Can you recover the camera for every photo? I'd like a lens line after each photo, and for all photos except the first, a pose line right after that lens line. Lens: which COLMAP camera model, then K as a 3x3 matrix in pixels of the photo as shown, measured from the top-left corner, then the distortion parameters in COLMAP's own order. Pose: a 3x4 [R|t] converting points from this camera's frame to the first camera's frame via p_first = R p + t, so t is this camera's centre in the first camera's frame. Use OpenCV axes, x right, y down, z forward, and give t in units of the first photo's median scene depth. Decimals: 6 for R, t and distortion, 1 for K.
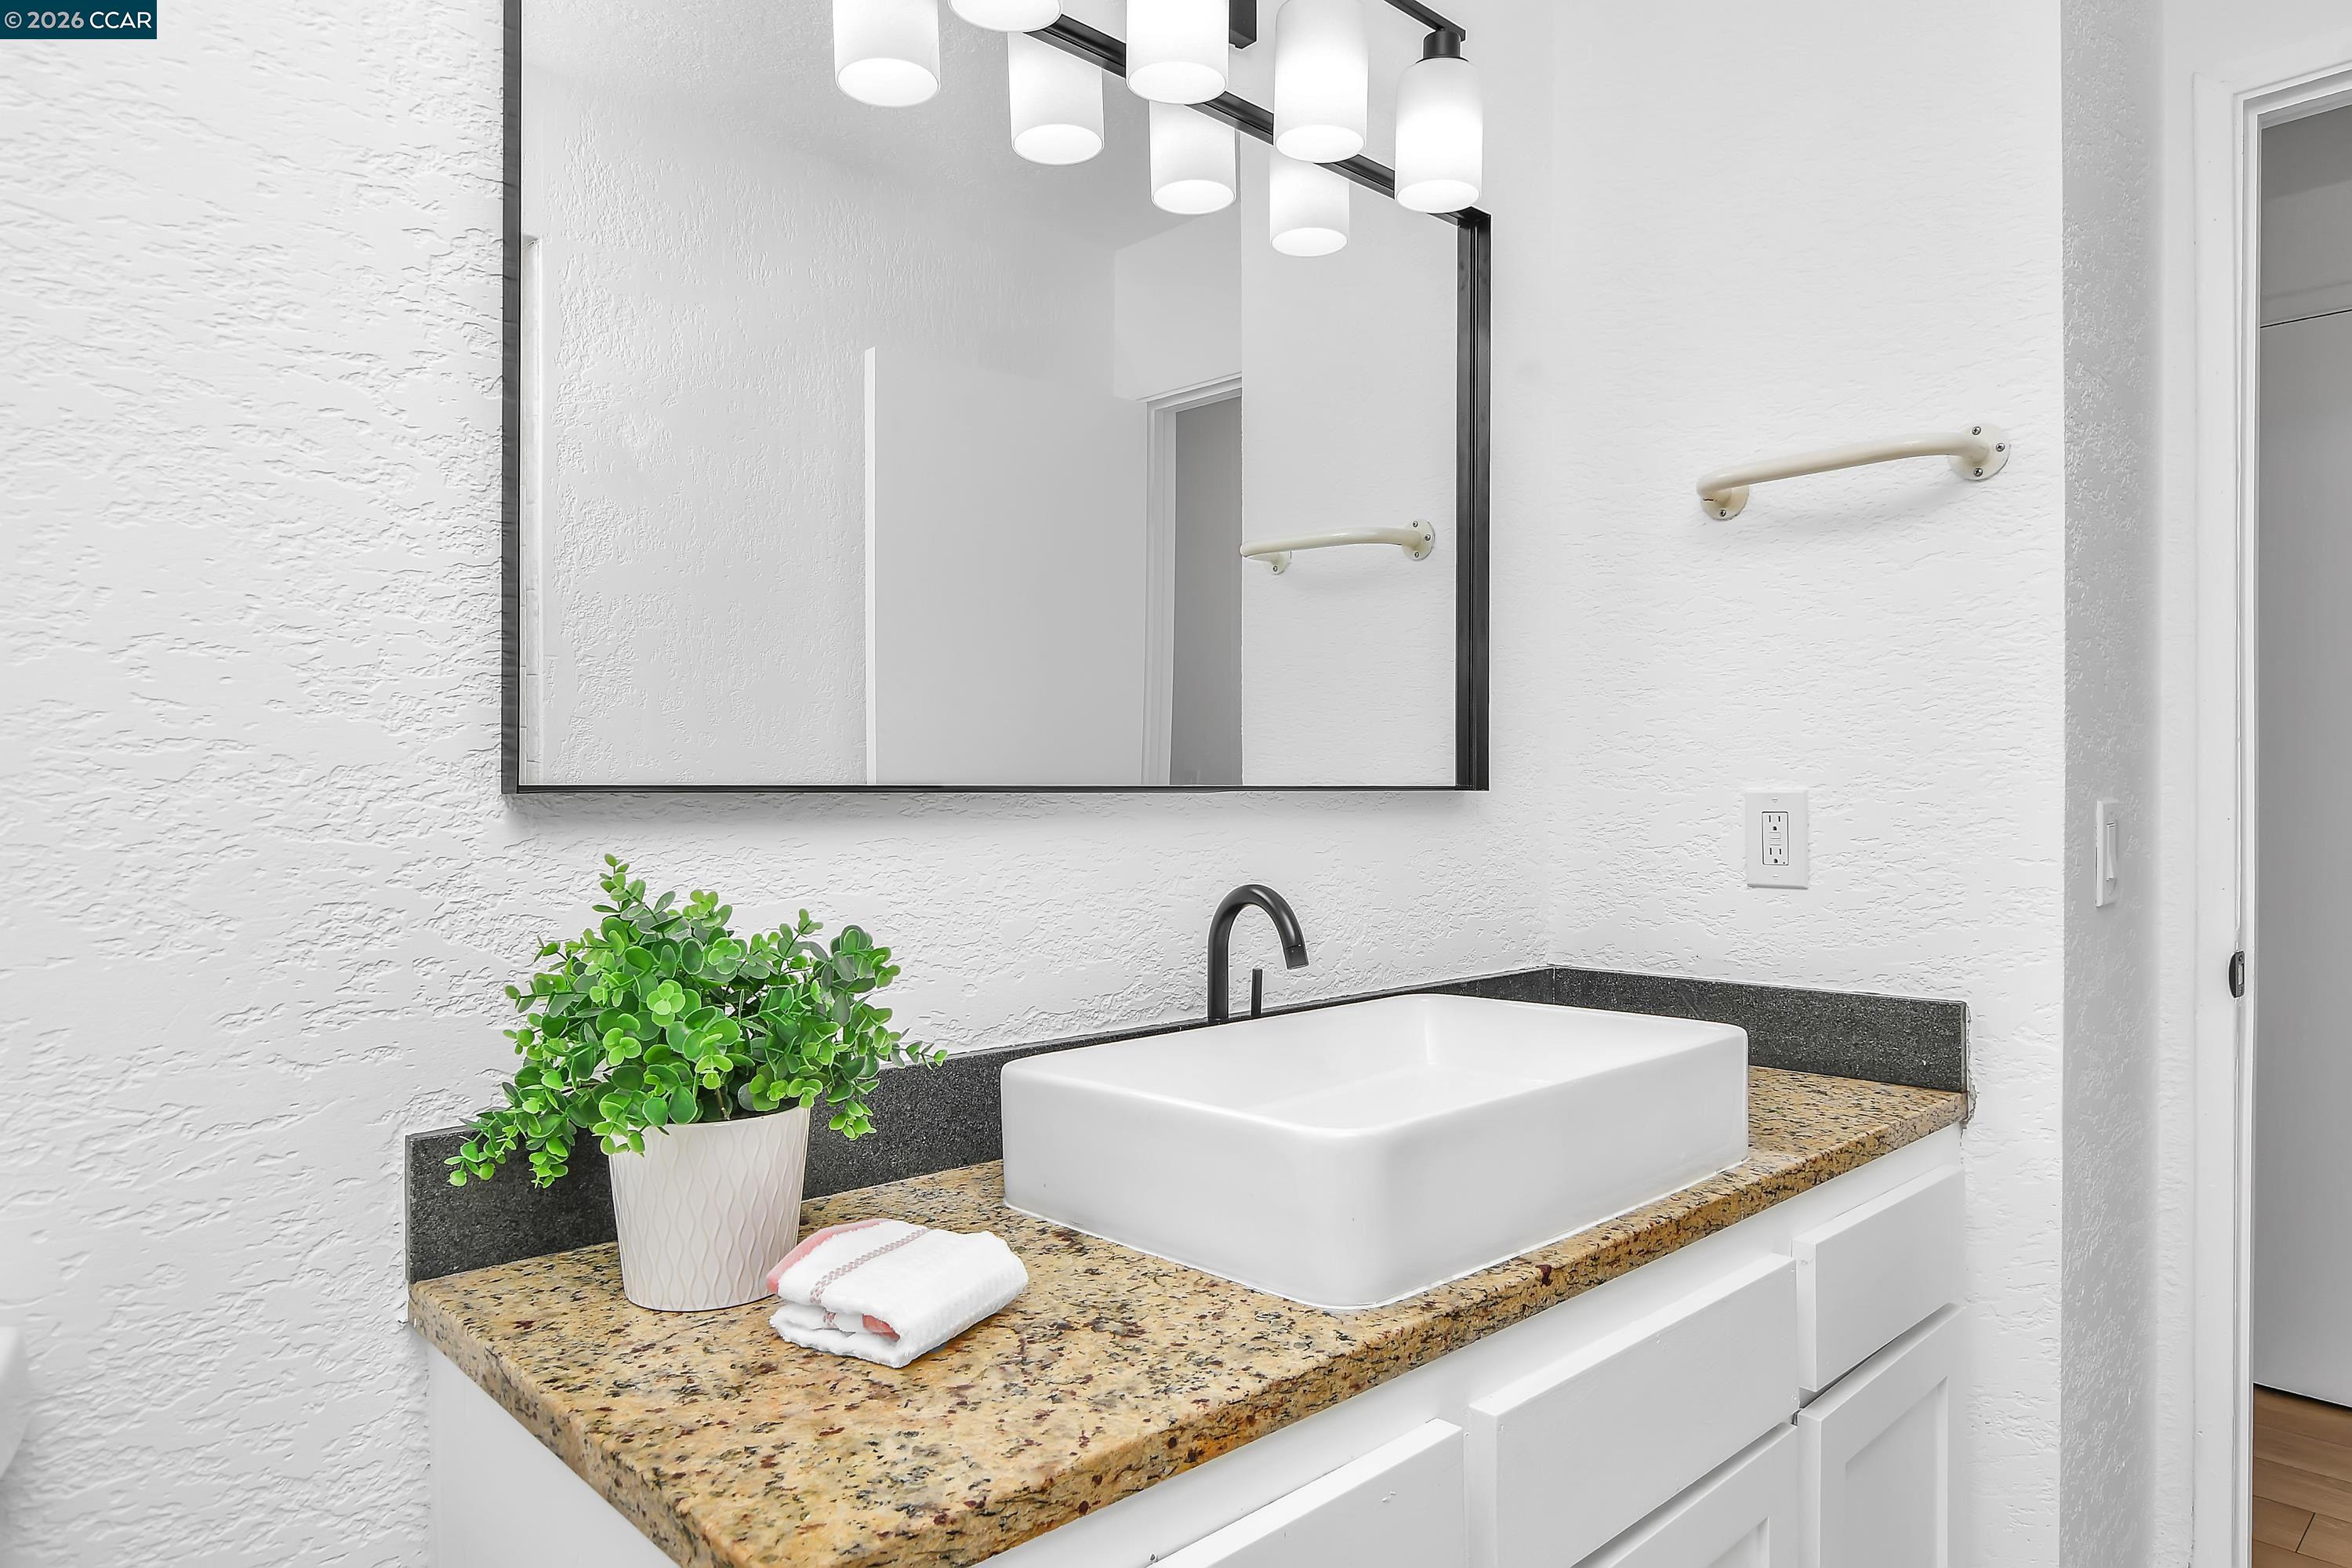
lens RADIAL K [[1436.1, 0, 1190.2], [0, 1436.1, 797.9], [0, 0, 1]] dist [-0.013794, 0.005035]
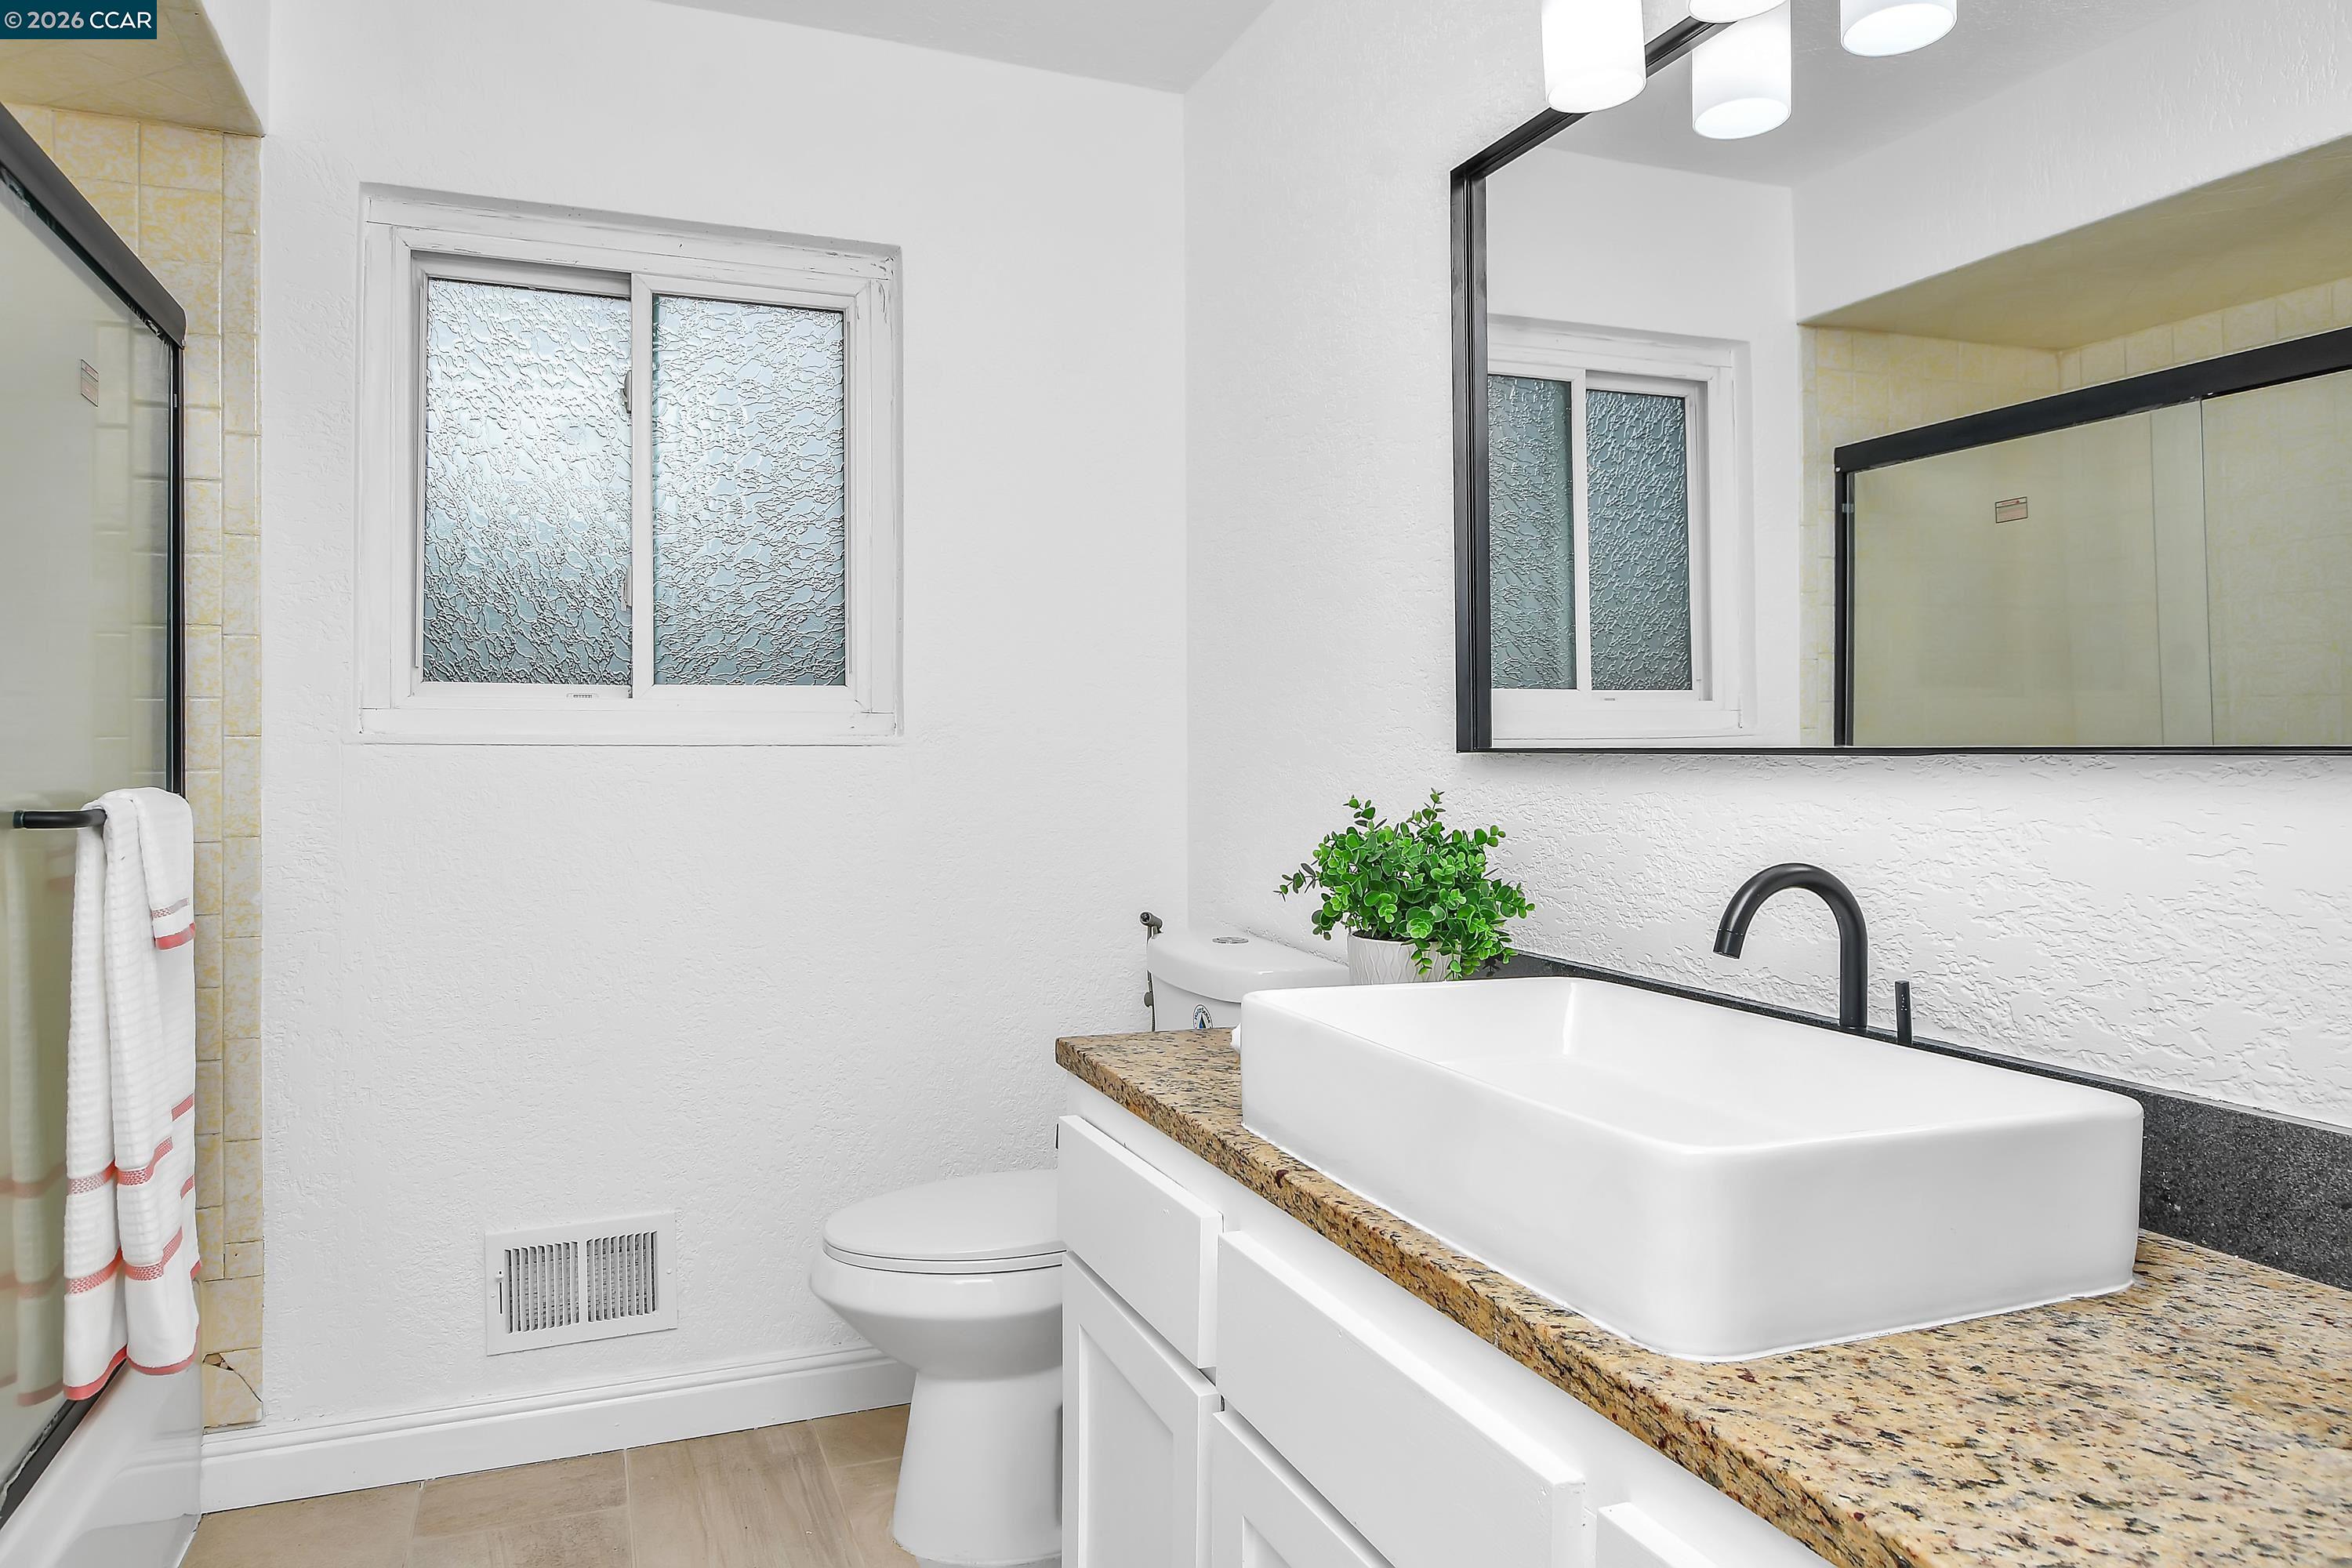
lens RADIAL K [[1436.1, 0, 1176.7], [0, 1436.1, 766.8], [0, 0, 1]] dist [-0.013794, 0.005035]
pose [[-0.352534, 0.011483, -0.935729, 1.280932], [-0.005163, 0.999886, 0.014215, -0.009174], [0.935785, 0.009843, -0.352434, 1.263023]]
